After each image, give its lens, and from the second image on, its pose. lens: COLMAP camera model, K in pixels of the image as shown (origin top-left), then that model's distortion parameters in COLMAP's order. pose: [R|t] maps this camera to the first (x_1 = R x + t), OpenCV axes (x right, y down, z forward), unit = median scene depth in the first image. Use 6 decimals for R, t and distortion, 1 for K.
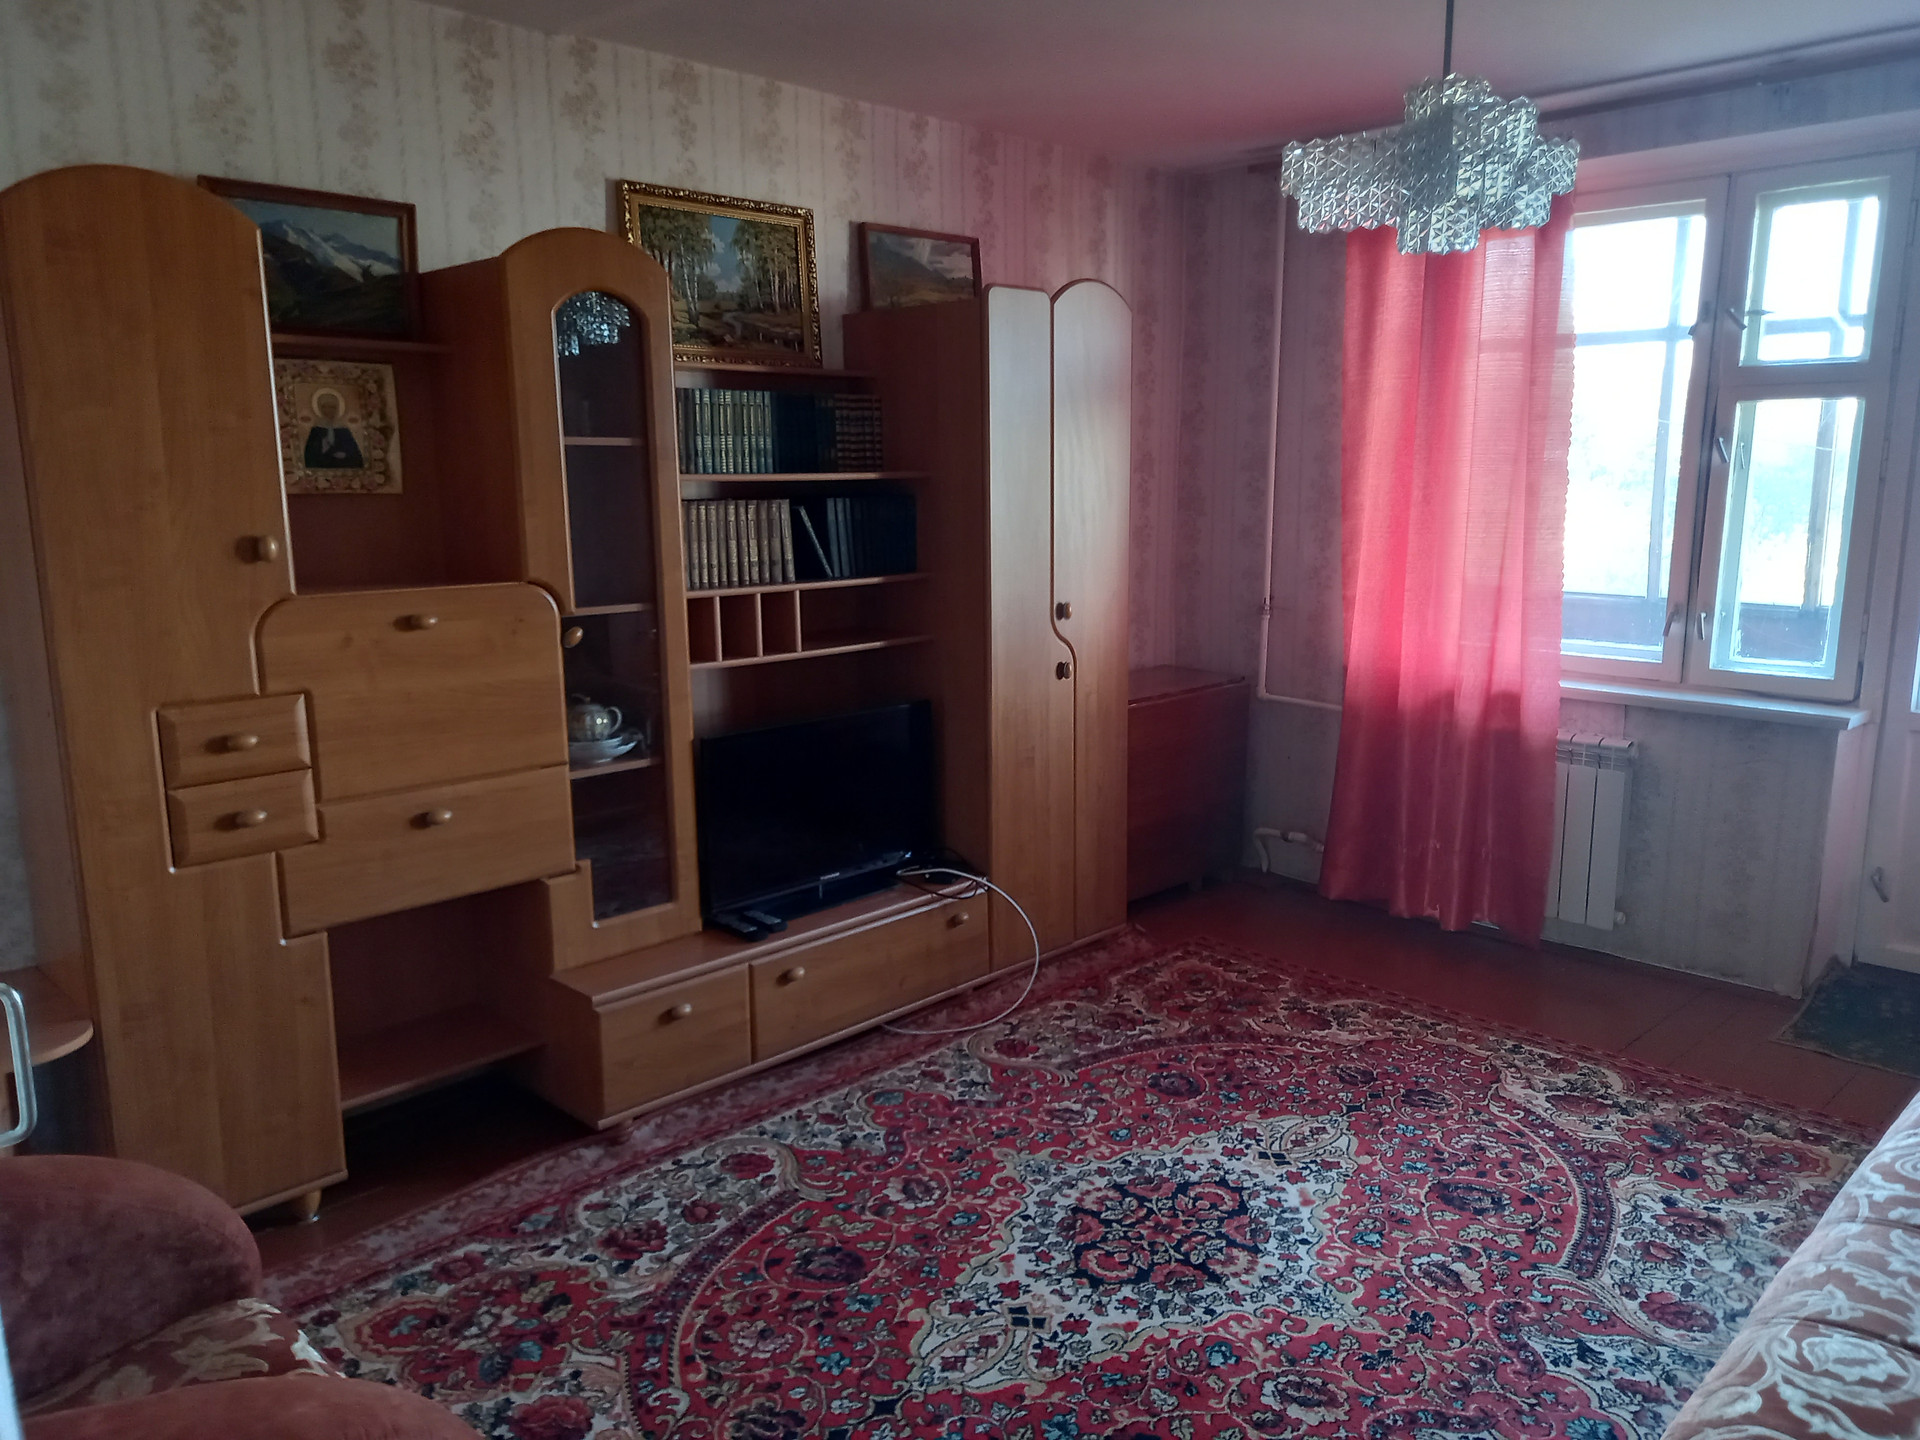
lens RADIAL K [[1388.6, 0, 966.8], [0, 1388.6, 720.9], [0, 0, 1]] dist [0.077332, -0.071850]
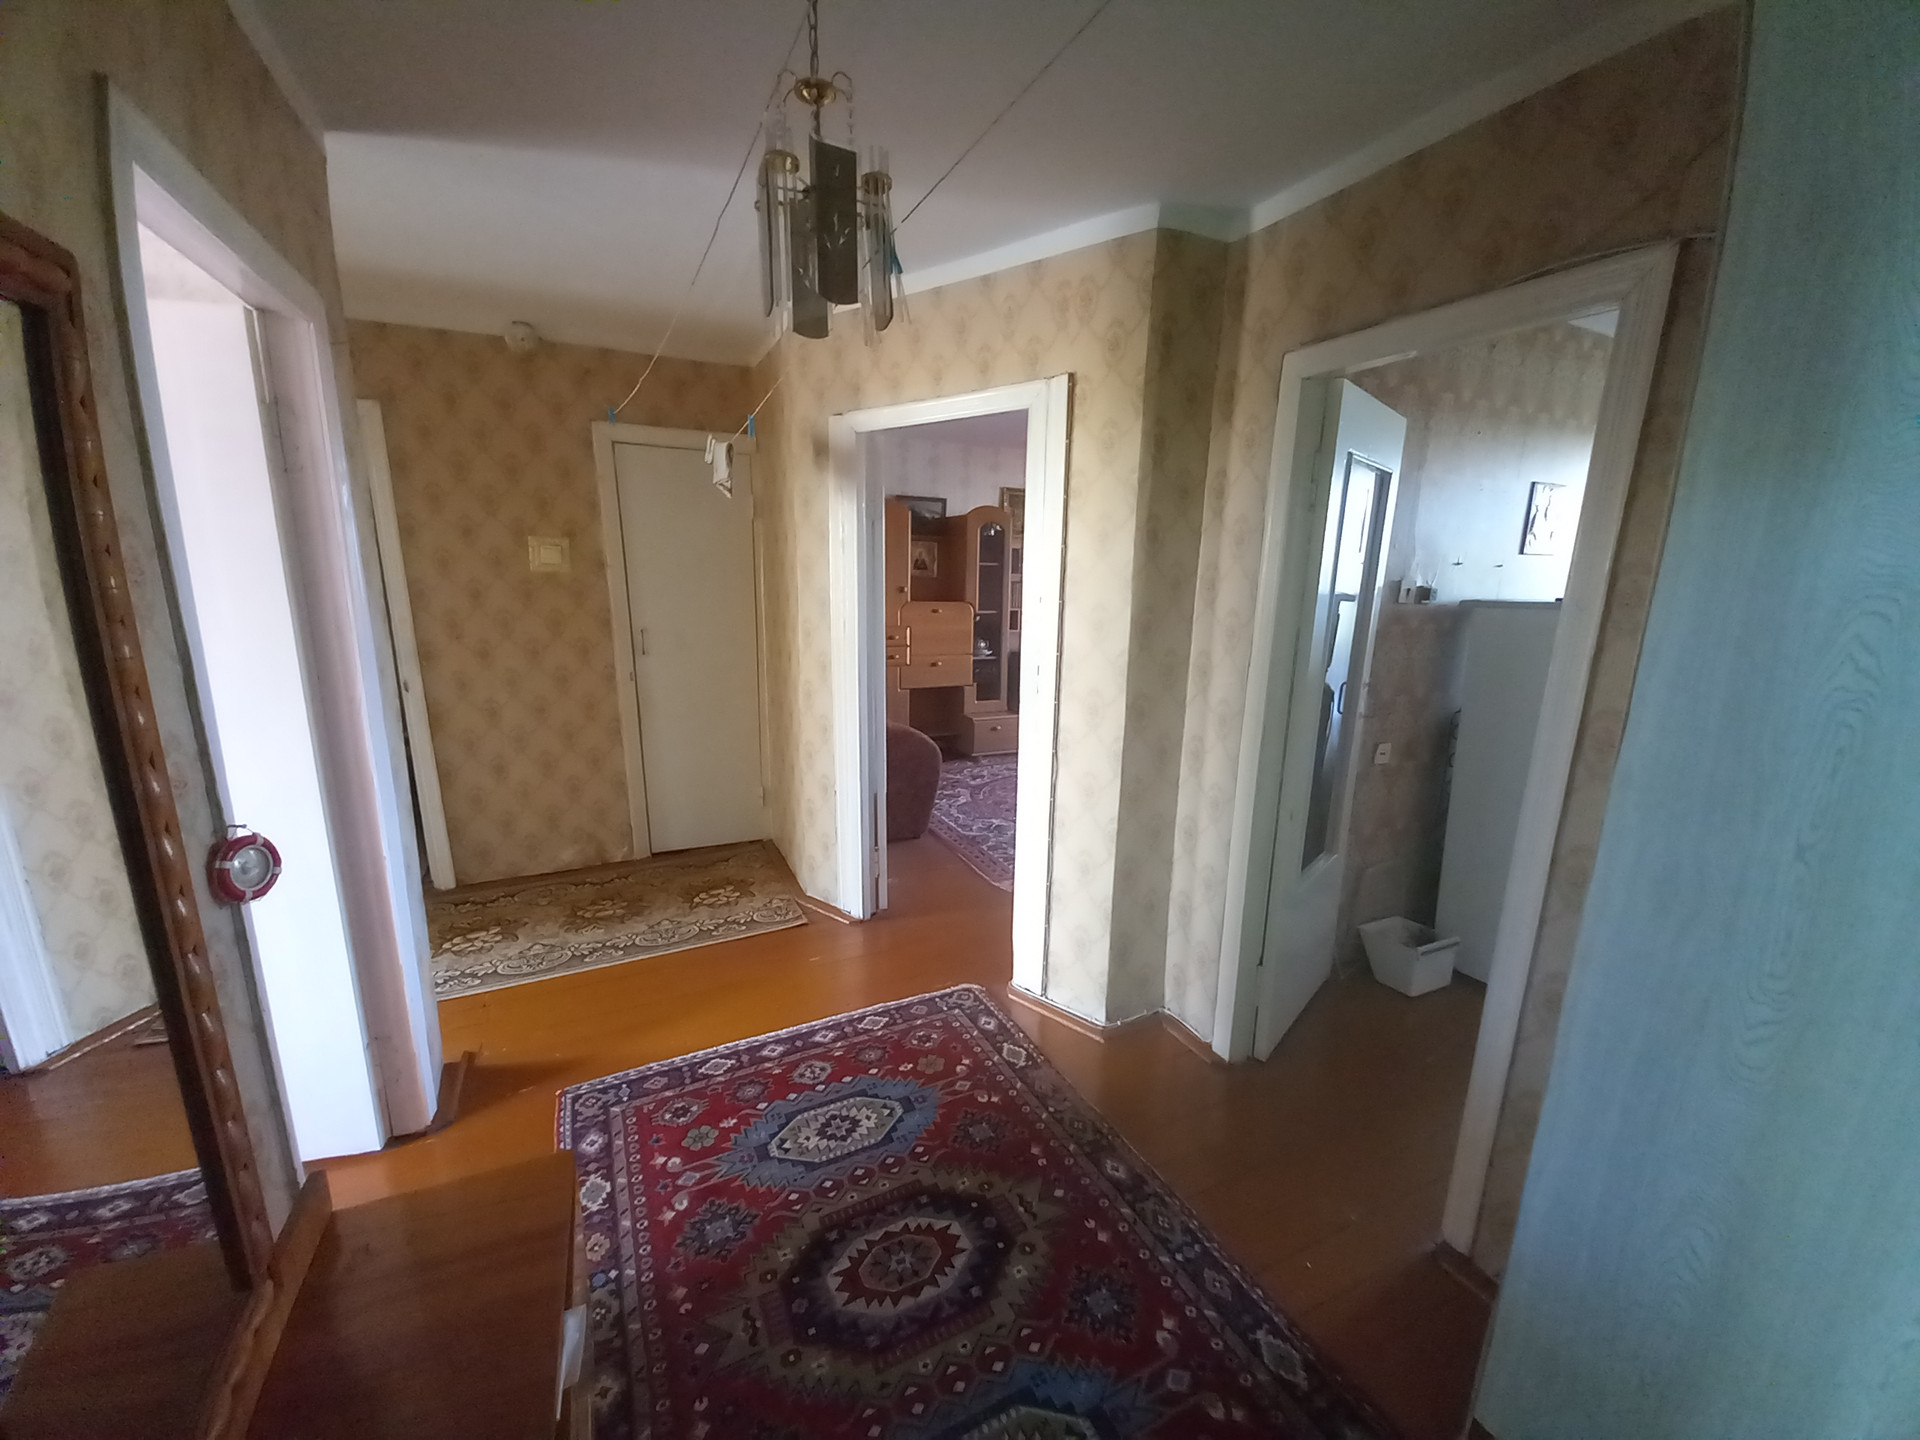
lens RADIAL K [[761.3, 0, 979.1], [0, 761.3, 727.5], [0, 0, 1]] dist [0.012640, -0.004905]
pose [[0.949487, 0.092887, -0.299744, 0.323904], [-0.086383, 0.995650, 0.034907, 0.144104], [0.301682, -0.007251, 0.953381, -0.832756]]
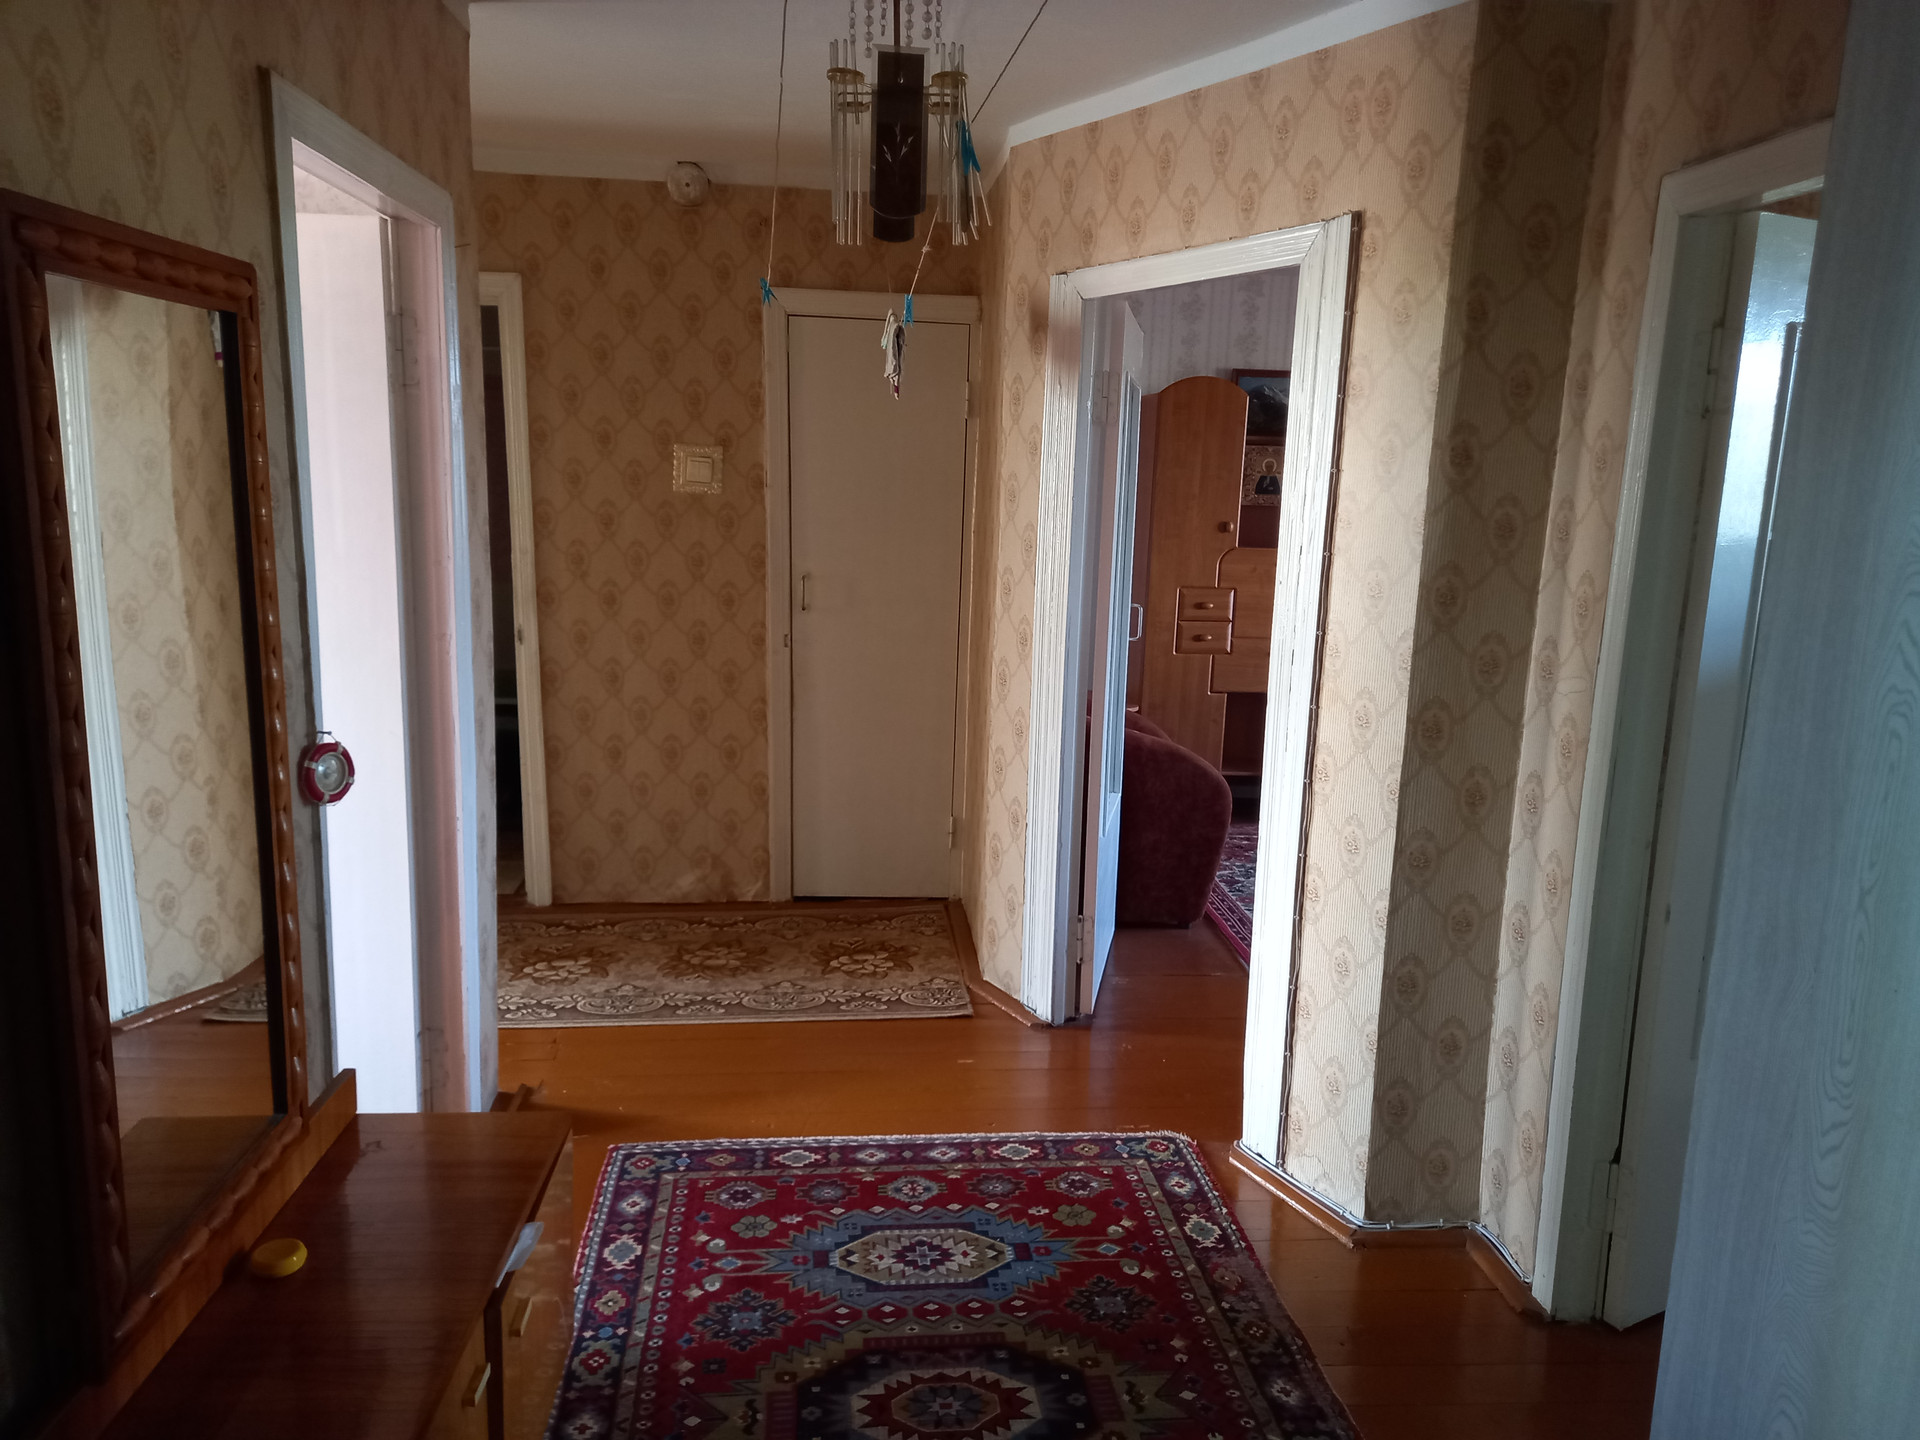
lens RADIAL K [[1388.6, 0, 956.4], [0, 1388.6, 724.9], [0, 0, 1]] dist [0.077332, -0.071850]
pose [[0.771292, 0.149815, -0.618598, 0.555026], [-0.155373, 0.986818, 0.045267, 0.146231], [0.617226, 0.061200, 0.784402, -0.945860]]
